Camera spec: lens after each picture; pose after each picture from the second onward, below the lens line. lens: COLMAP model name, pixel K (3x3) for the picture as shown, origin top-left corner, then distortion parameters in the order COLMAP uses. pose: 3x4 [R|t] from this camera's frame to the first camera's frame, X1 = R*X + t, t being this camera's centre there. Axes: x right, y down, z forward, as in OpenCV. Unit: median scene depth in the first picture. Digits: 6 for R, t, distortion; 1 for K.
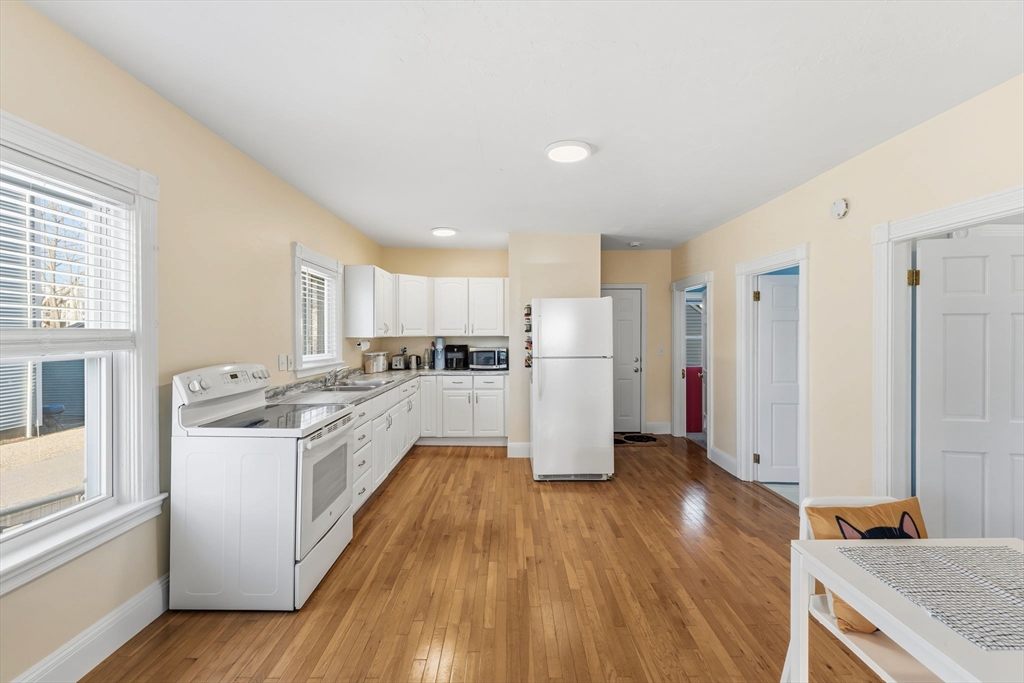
lens RADIAL K [[440.1, 0, 513.3], [0, 440.1, 336.1], [0, 0, 1]] dist [0.000328, -0.000022]
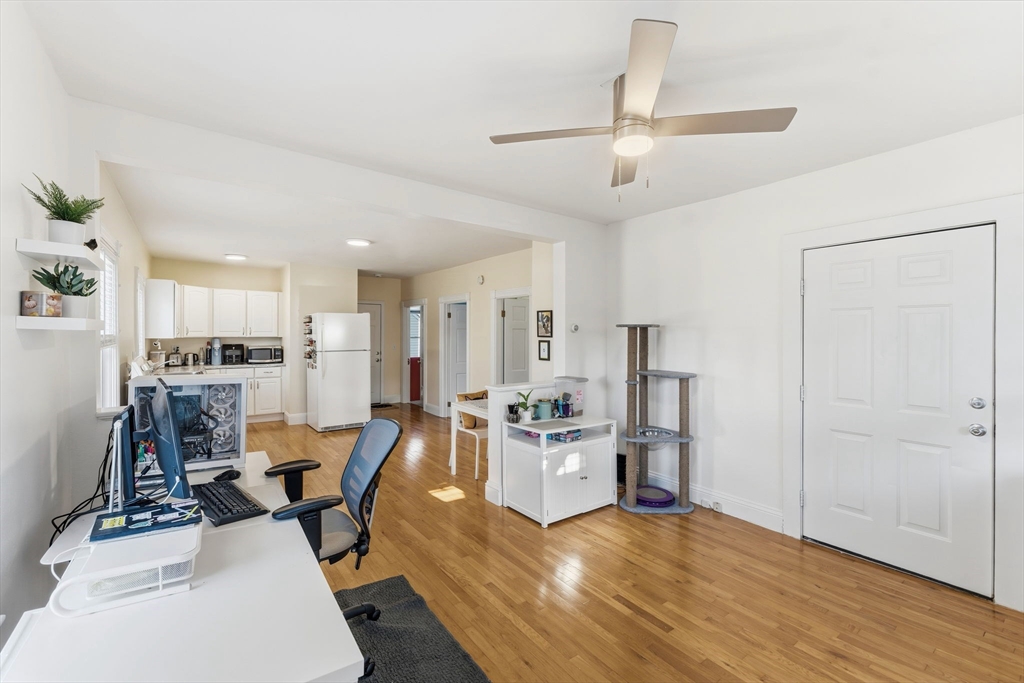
lens RADIAL K [[440.1, 0, 513.3], [0, 440.1, 336.1], [0, 0, 1]] dist [0.000328, -0.000022]
pose [[0.811474, 0.000834, 0.584388, -0.245192], [-0.001179, 0.999999, 0.000209, -0.004296], [-0.584388, -0.000858, 0.811474, -0.523675]]
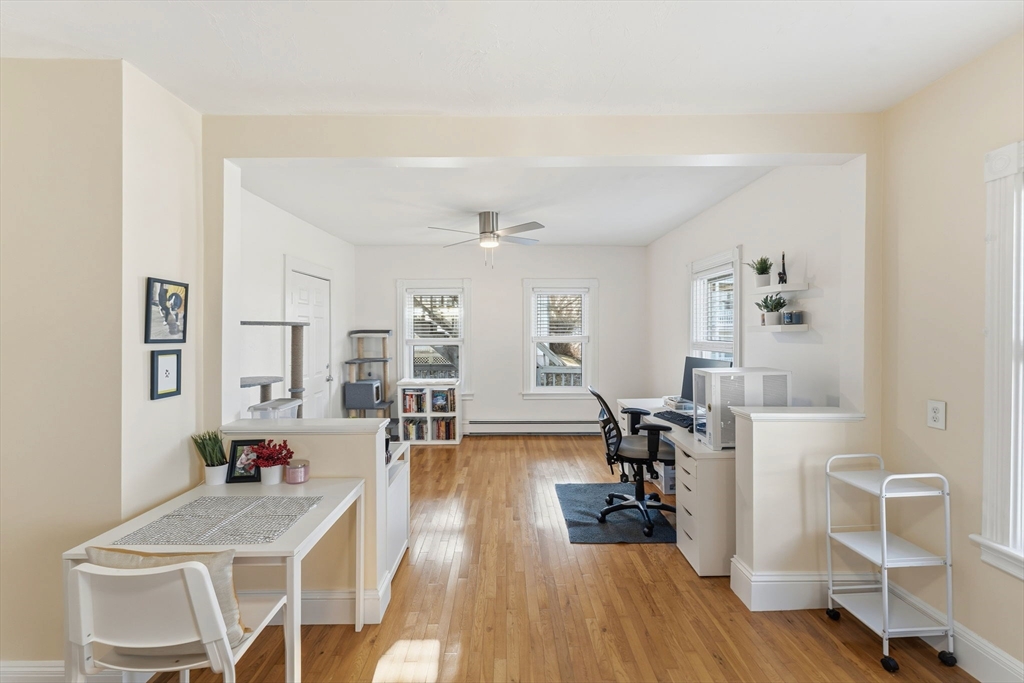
lens RADIAL K [[440.1, 0, 513.3], [0, 440.1, 336.1], [0, 0, 1]] dist [0.000328, -0.000022]
pose [[-0.999958, 0.002498, -0.008772, 0.037121], [0.002367, 0.999887, 0.014877, -0.012979], [0.008809, 0.014855, -0.999851, 0.575601]]
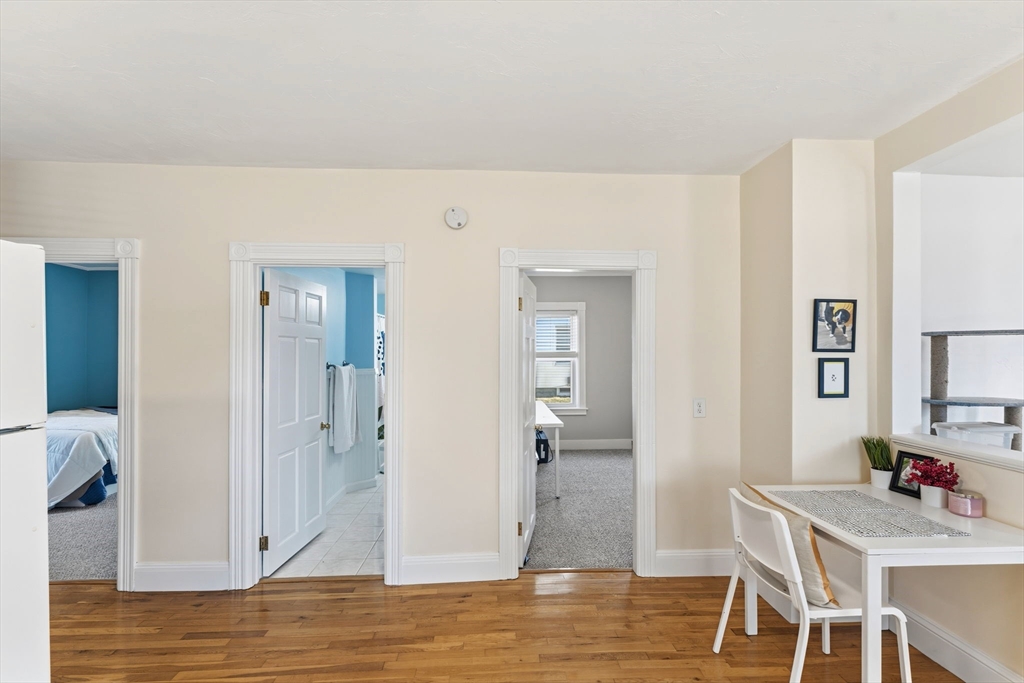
lens RADIAL K [[450.0, 0, 512.1], [0, 450.0, 348.6], [0, 0, 1]] dist [-0.001830, -0.000166]
pose [[-0.042764, 0.012083, 0.999012, -0.116986], [0.009135, 0.999890, -0.011702, -0.002893], [-0.999043, 0.008625, -0.042869, 0.540443]]
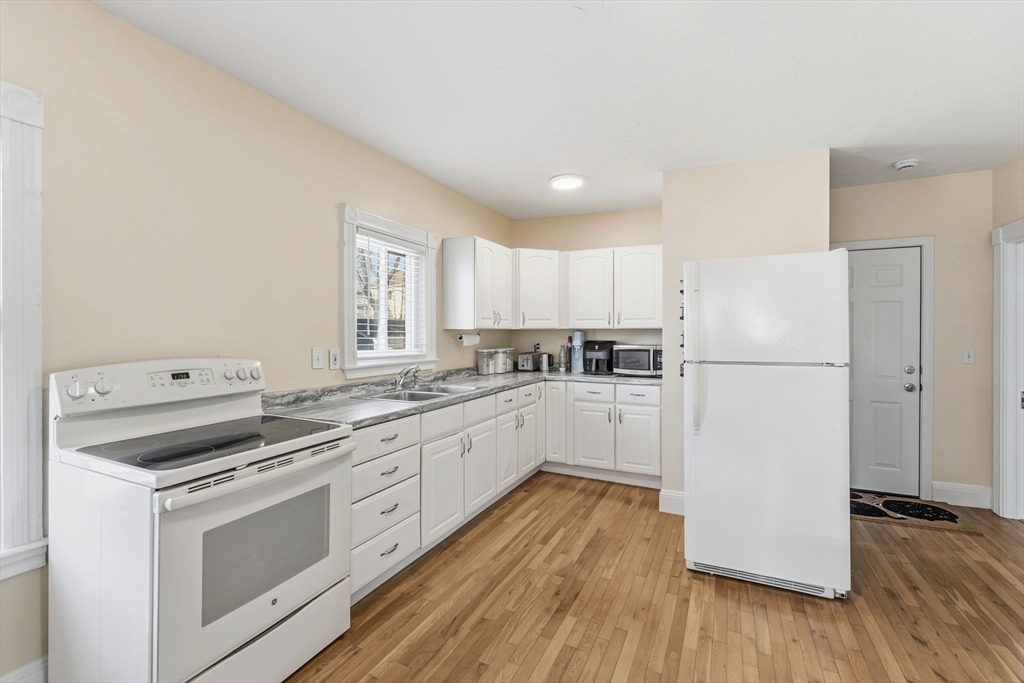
lens RADIAL K [[454.9, 0, 513.1], [0, 454.9, 332.3], [0, 0, 1]] dist [-0.001738, -0.000509]
pose [[0.899266, 0.002330, -0.437396, 0.086852], [-0.004064, 0.999987, -0.003027, 0.010324], [0.437384, 0.004500, 0.899264, 0.286814]]
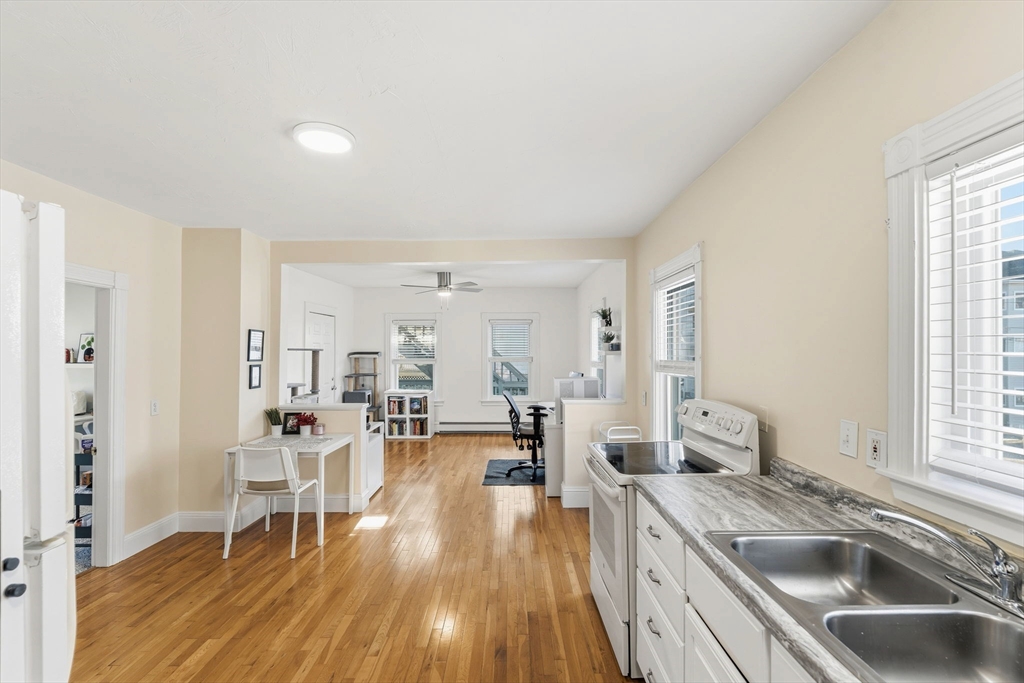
lens RADIAL K [[450.0, 0, 512.1], [0, 450.0, 348.6], [0, 0, 1]] dist [-0.001830, -0.000166]
pose [[-0.999996, 0.000550, 0.002856, -0.115311], [0.000546, 0.999999, -0.001389, -0.022505], [-0.002856, -0.001388, -0.999995, 0.977570]]
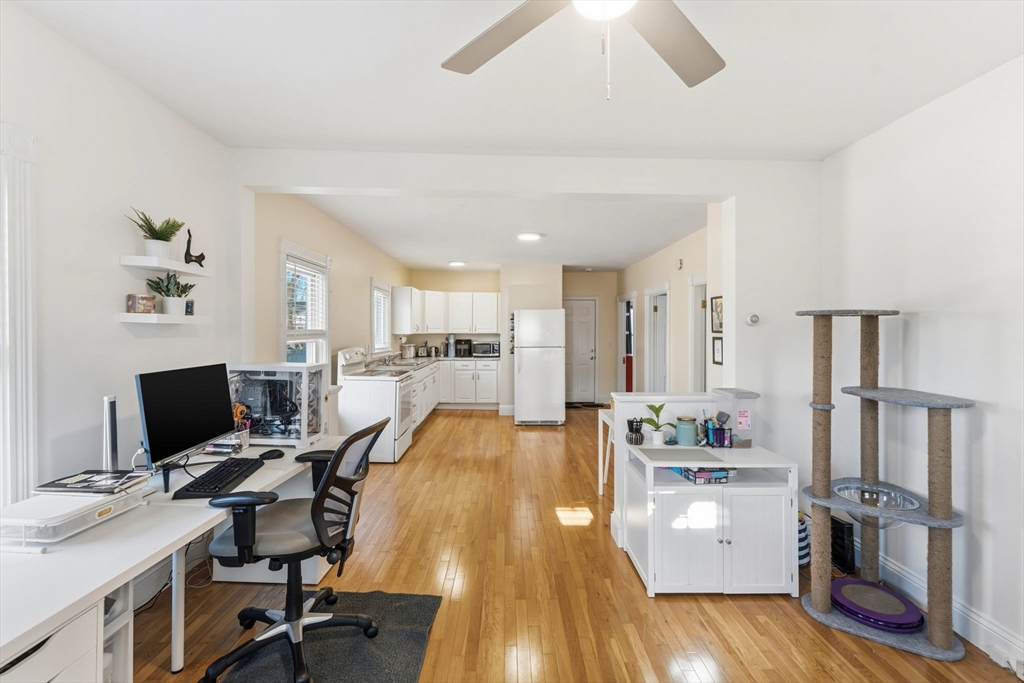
lens RADIAL K [[444.1, 0, 511.5], [0, 444.1, 333.5], [0, 0, 1]] dist [-0.002588, -0.000326]
pose [[0.999990, 0.003947, 0.001898, 0.025791], [-0.003946, 0.999992, -0.000559, 0.000819], [-0.001900, 0.000552, 0.999998, -0.493528]]
